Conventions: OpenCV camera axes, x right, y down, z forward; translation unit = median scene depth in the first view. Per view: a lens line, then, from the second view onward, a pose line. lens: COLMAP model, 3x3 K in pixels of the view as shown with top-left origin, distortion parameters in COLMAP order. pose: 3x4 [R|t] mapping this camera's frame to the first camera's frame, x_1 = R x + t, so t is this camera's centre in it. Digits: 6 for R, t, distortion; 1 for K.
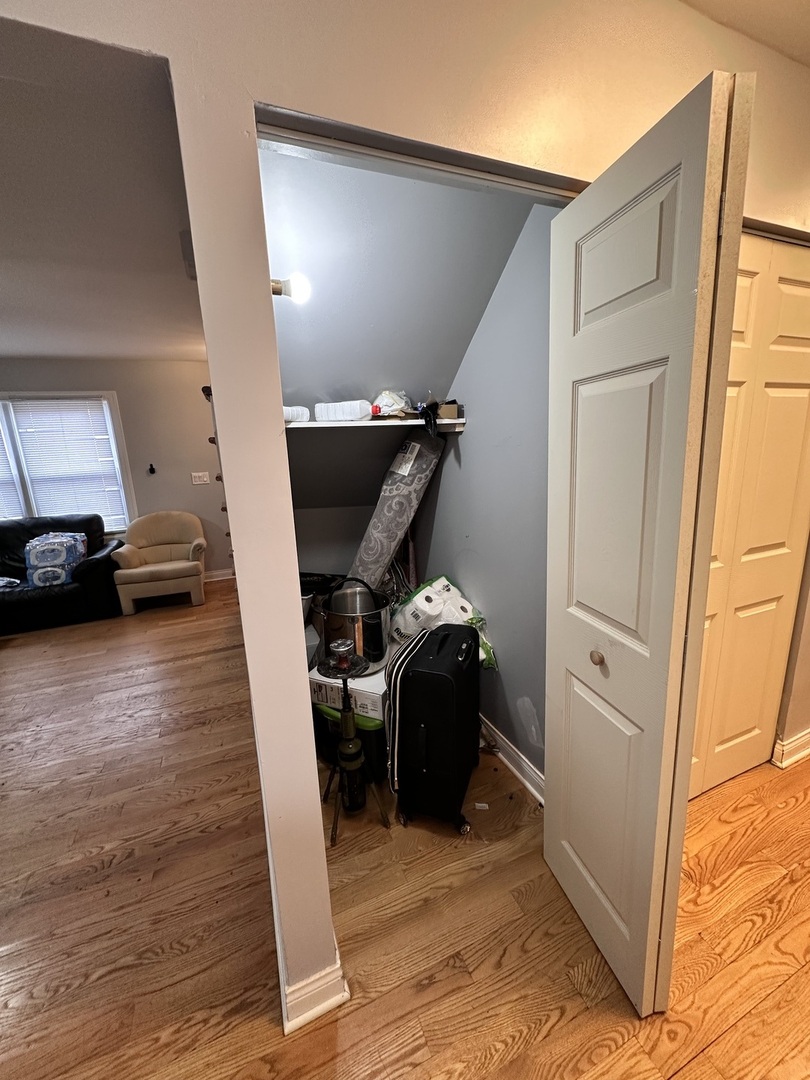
lens RADIAL K [[429.7, 0, 406.0], [0, 429.7, 538.1], [0, 0, 1]] dist [-0.003378, 0.000610]
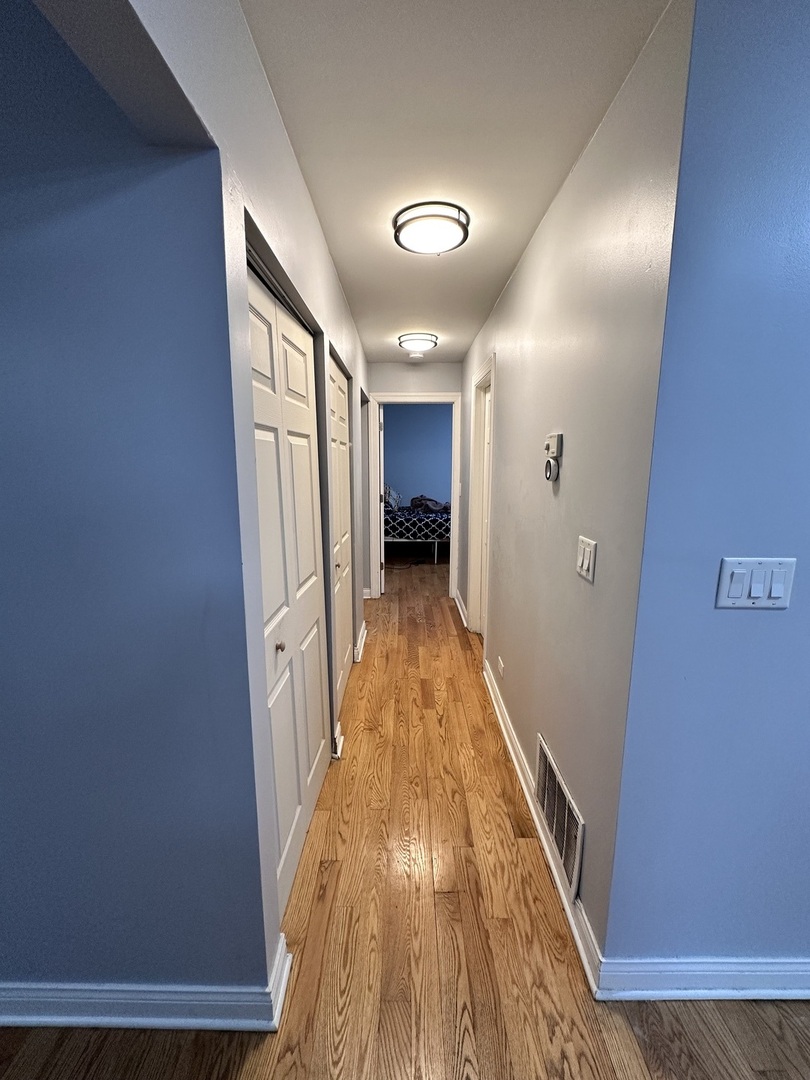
lens RADIAL K [[429.7, 0, 406.0], [0, 429.7, 538.1], [0, 0, 1]] dist [-0.003378, 0.000610]
pose [[0.383709, -0.121044, 0.915487, -0.587818], [0.177861, 0.982497, 0.055357, -0.012775], [-0.906164, 0.141589, 0.398522, 0.078038]]
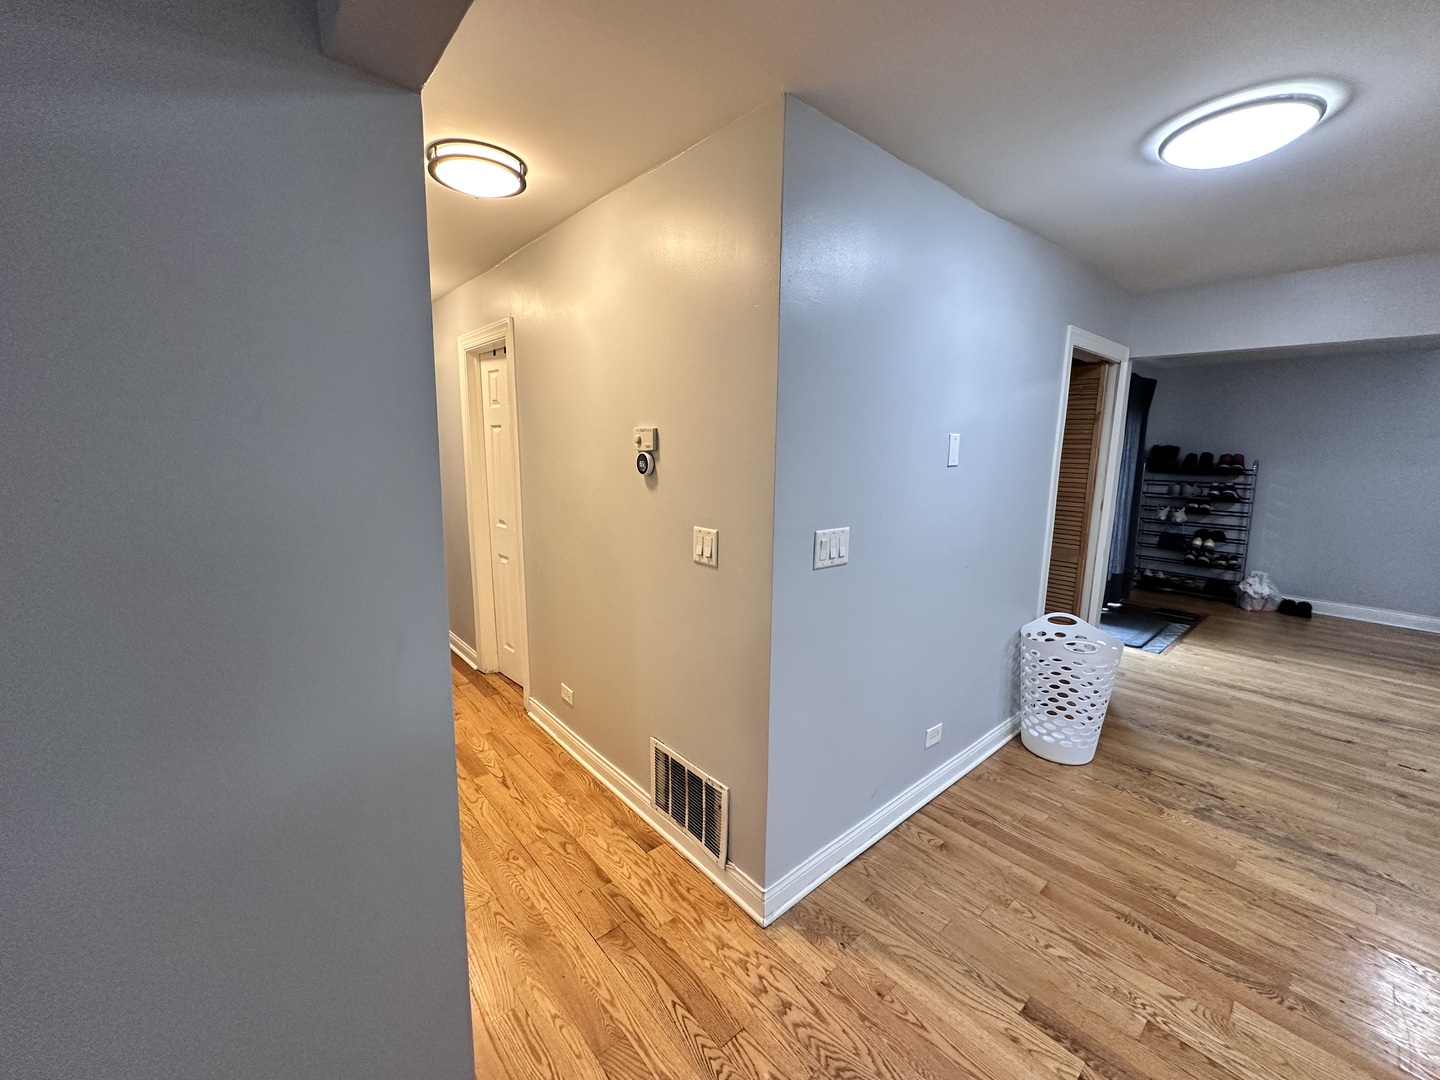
lens RADIAL K [[572.9, 0, 716.5], [0, 572.9, 537.9], [0, 0, 1]] dist [-0.003378, 0.000610]
pose [[-0.314871, -0.114218, 0.942237, -0.803841], [0.200650, 0.962286, 0.183700, -0.088795], [-0.927683, 0.246901, -0.280078, 0.369378]]
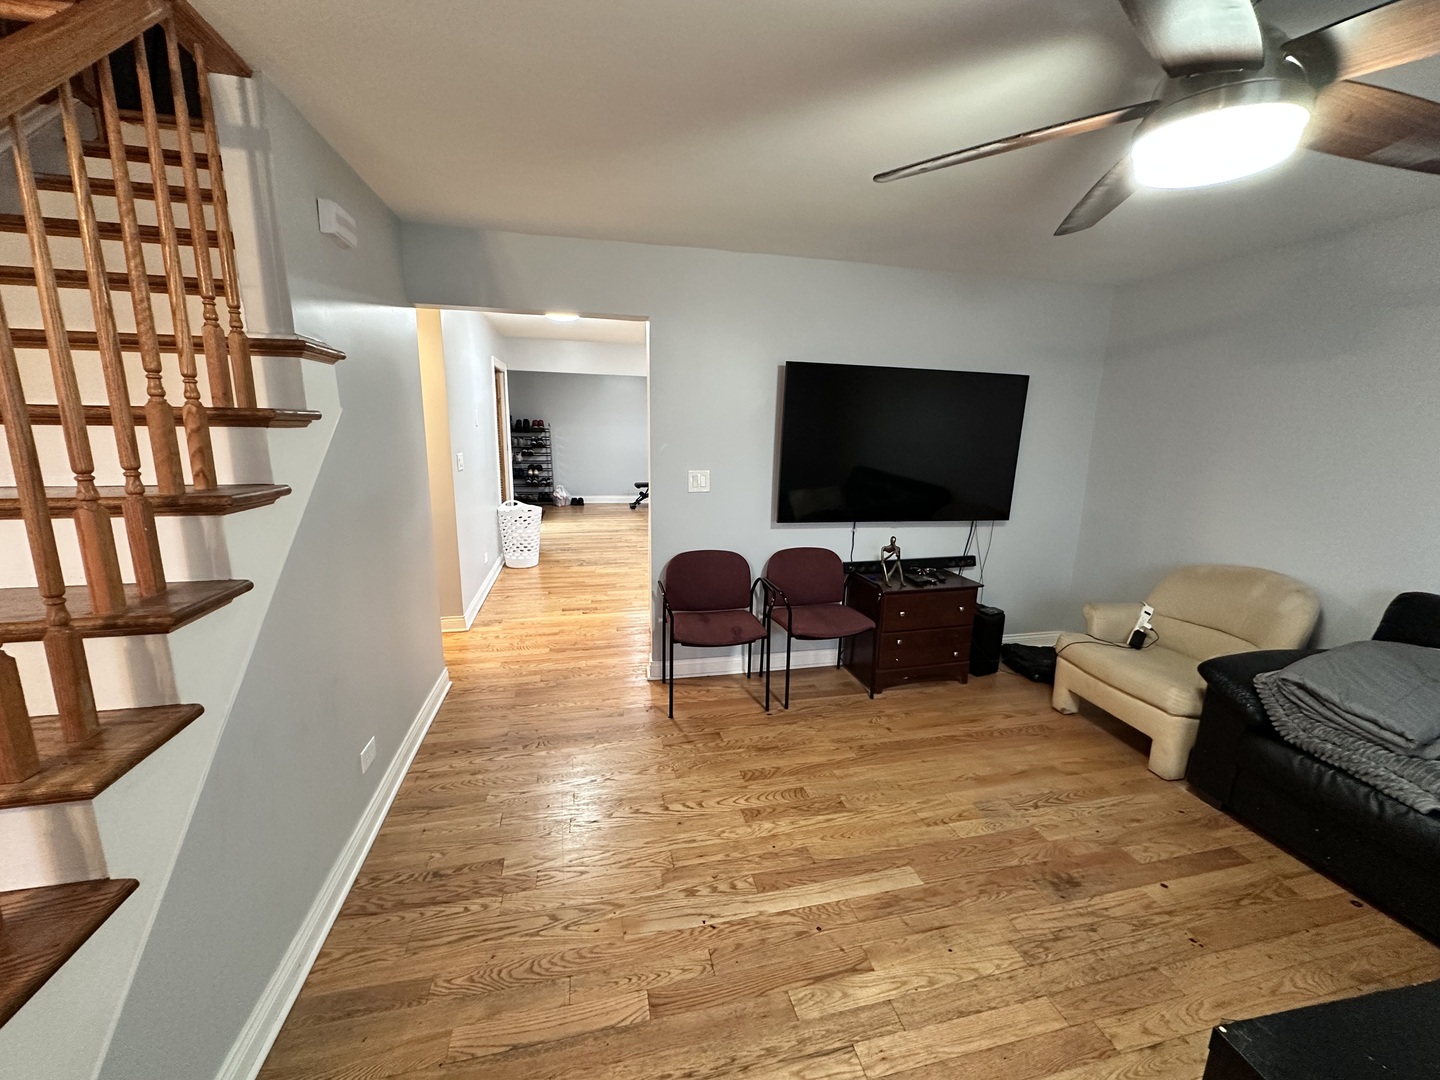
lens RADIAL K [[572.9, 0, 716.5], [0, 572.9, 537.9], [0, 0, 1]] dist [-0.003378, 0.000610]
pose [[-0.986249, -0.008691, 0.165036, -1.318059], [0.057137, 0.919106, 0.389845, -0.403258], [-0.155074, 0.393914, -0.905971, 1.968076]]
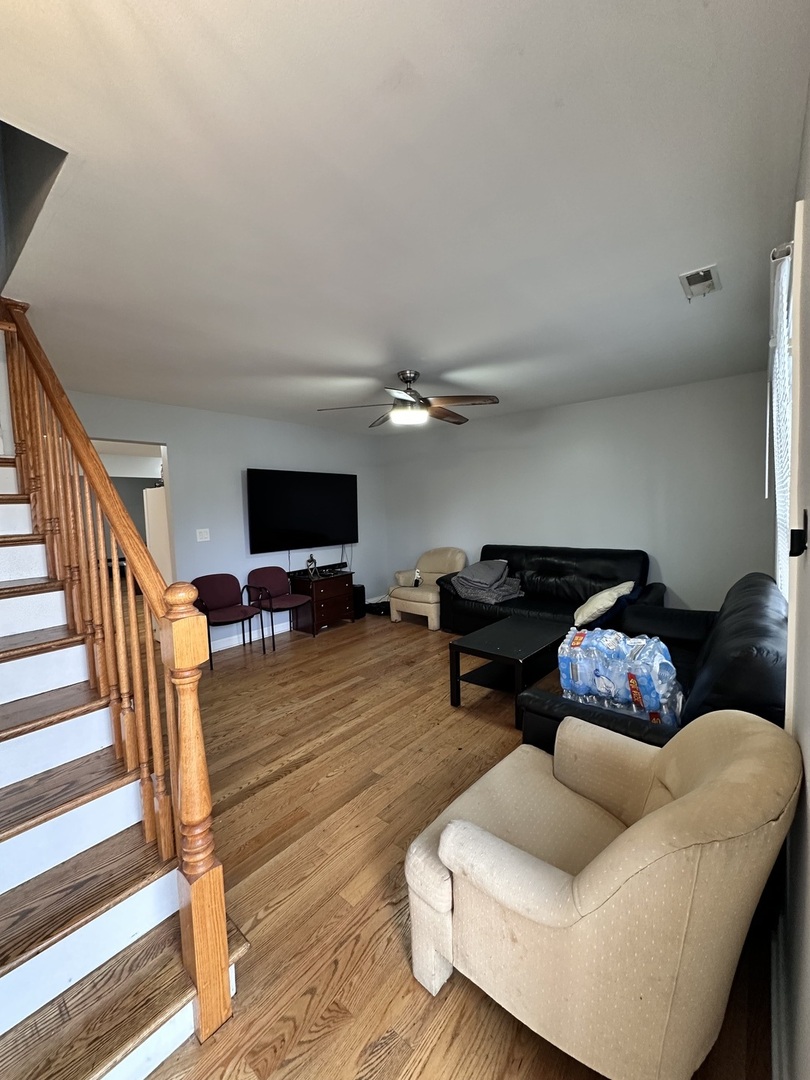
lens RADIAL K [[429.7, 0, 406.0], [0, 429.7, 538.1], [0, 0, 1]] dist [-0.003378, 0.000610]
pose [[-0.881378, 0.107018, -0.460130, -0.855144], [-0.030005, 0.959355, 0.280602, -0.540823], [0.471458, 0.261122, -0.842344, 2.777950]]
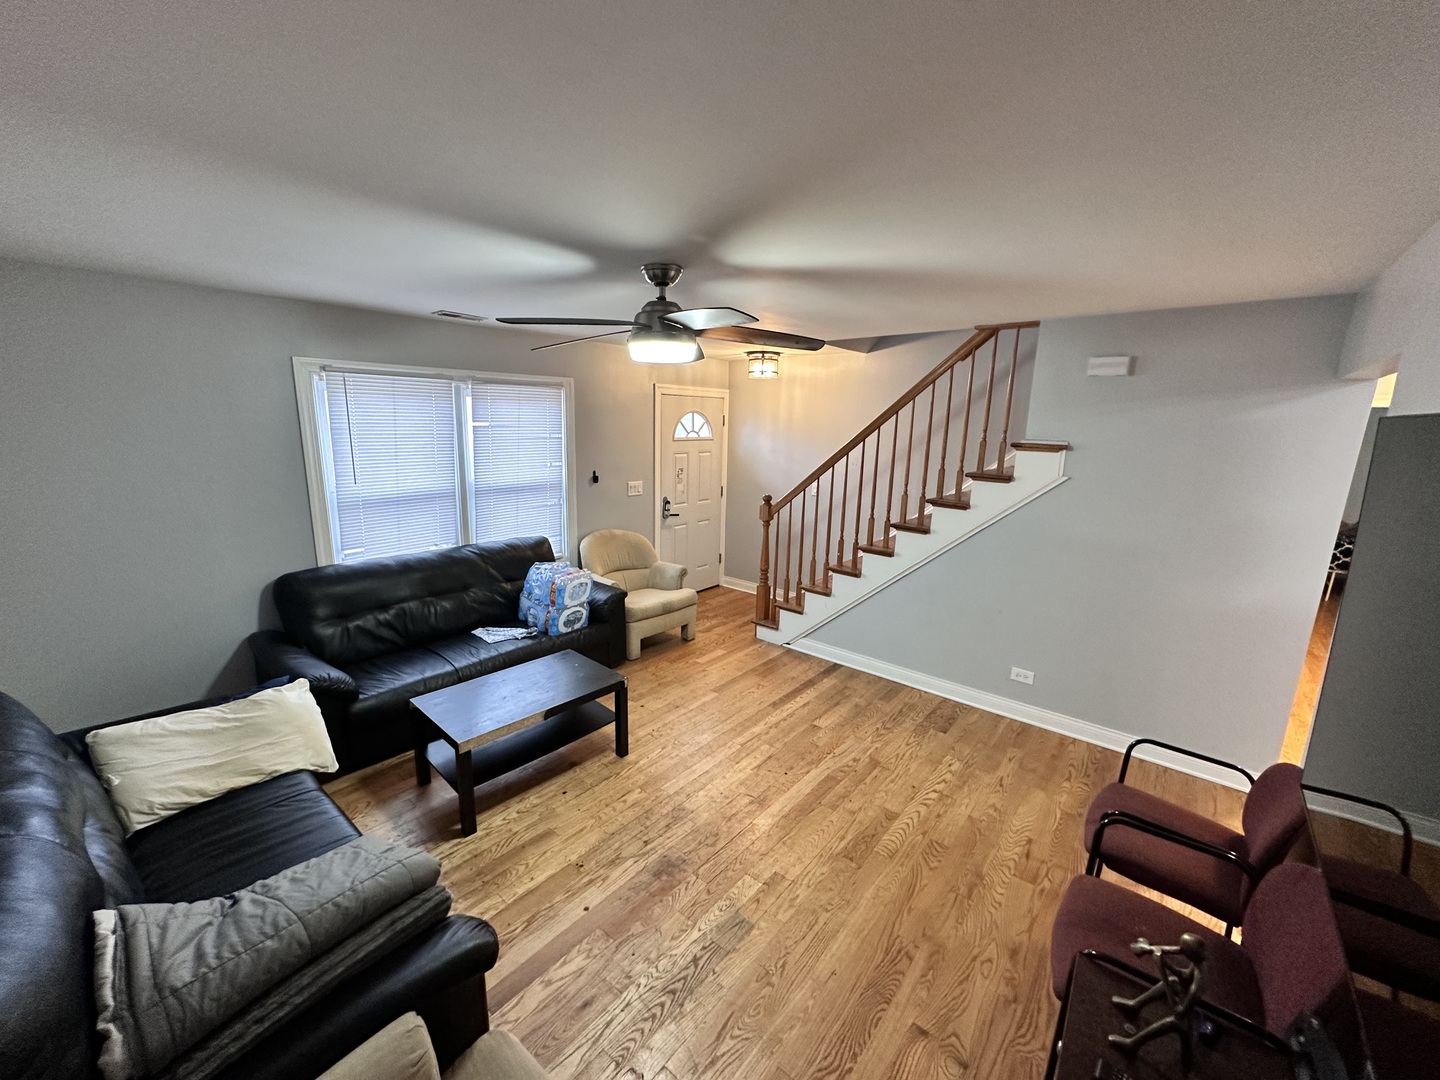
lens RADIAL K [[574.2, 0, 720.0], [0, 574.2, 540.0], [0, 0, 1]] dist [-0.001026, 0.000110]
pose [[0.883024, -0.032436, 0.468206, -2.274251], [0.038782, 0.999240, -0.003916, -0.082866], [-0.467723, 0.021615, 0.883611, -0.098416]]
